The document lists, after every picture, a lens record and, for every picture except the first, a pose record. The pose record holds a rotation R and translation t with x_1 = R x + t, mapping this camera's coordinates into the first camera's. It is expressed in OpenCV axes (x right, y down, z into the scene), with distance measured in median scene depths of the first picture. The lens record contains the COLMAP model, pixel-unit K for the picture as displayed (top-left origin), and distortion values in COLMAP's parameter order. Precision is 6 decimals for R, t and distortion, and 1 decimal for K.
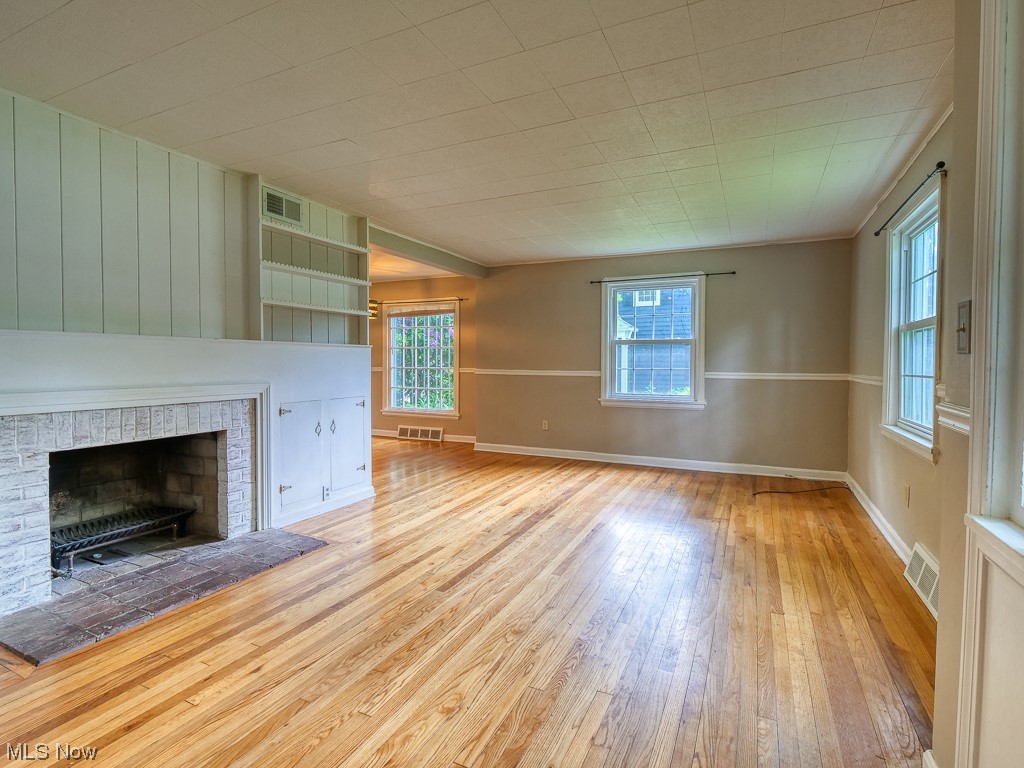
lens RADIAL K [[506.4, 0, 511.5], [0, 506.4, 377.5], [0, 0, 1]] dist [-0.013170, -0.000053]
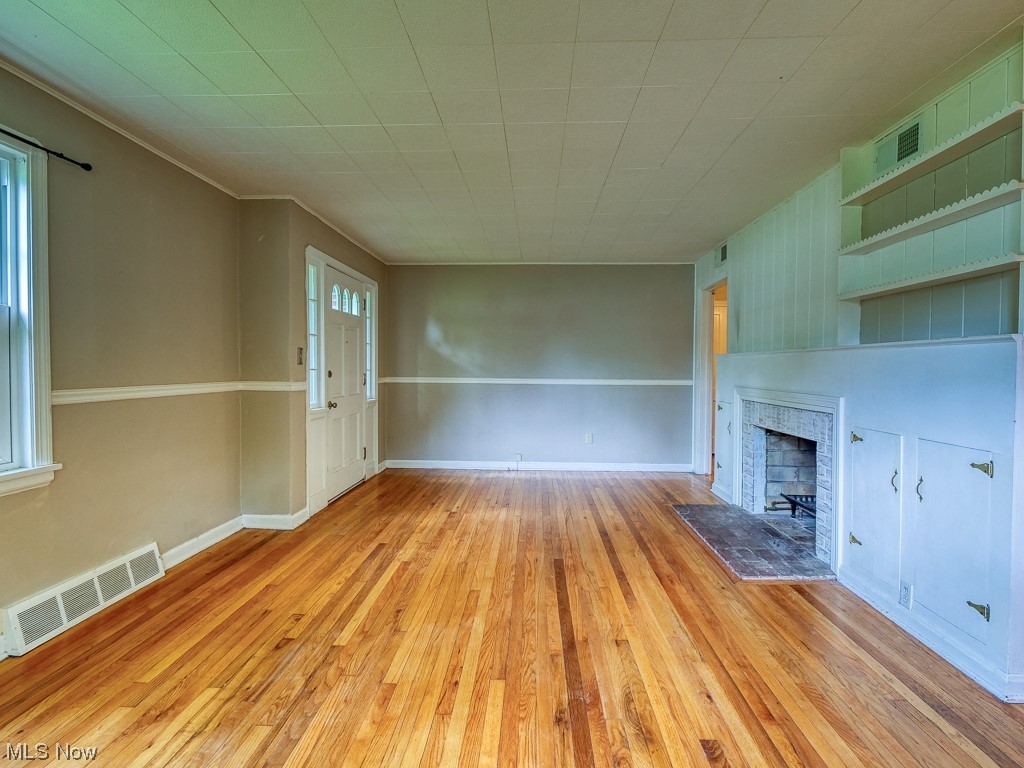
lens RADIAL K [[506.4, 0, 511.5], [0, 506.4, 377.5], [0, 0, 1]] dist [-0.013170, -0.000053]
pose [[-0.921715, 0.001348, -0.387867, 0.366470], [-0.018771, 0.998667, 0.048079, -0.056474], [0.387414, 0.051596, -0.920461, 1.752682]]
